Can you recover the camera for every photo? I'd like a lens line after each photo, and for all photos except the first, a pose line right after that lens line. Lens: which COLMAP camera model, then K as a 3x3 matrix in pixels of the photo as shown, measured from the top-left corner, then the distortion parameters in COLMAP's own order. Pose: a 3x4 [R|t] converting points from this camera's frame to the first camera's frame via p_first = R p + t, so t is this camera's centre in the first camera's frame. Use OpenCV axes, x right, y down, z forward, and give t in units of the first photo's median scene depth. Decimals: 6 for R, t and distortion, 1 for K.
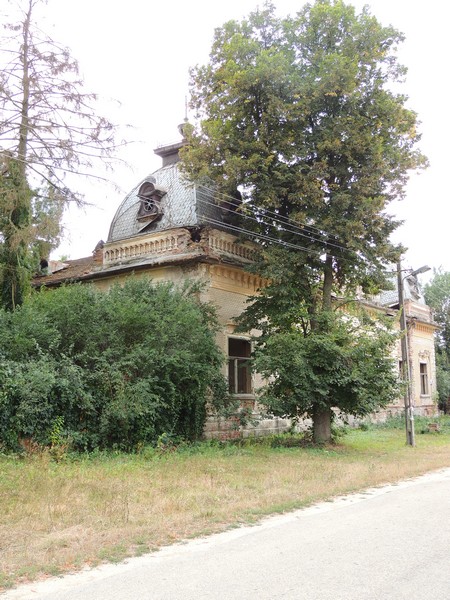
lens RADIAL K [[614.4, 0, 226.8], [0, 614.4, 300.5], [0, 0, 1]] dist [-0.055378, 0.000000]
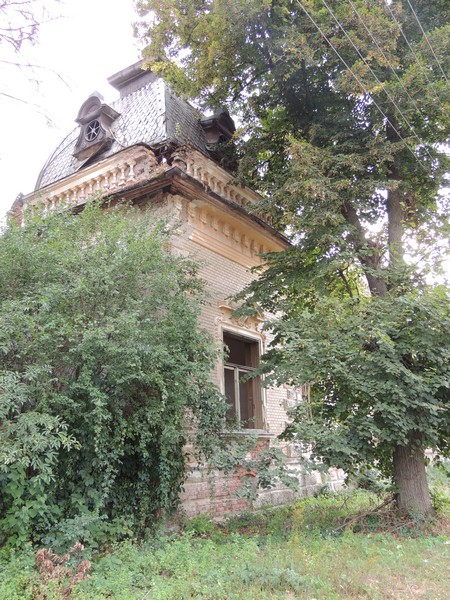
lens RADIAL K [[521.1, 0, 227.4], [0, 521.1, 296.2], [0, 0, 1]] dist [-0.011583, 0.004547]
pose [[0.999201, -0.021725, 0.033557, -0.009036], [0.026177, 0.990015, -0.138513, 0.098041], [-0.030213, 0.139280, 0.989792, 0.508237]]
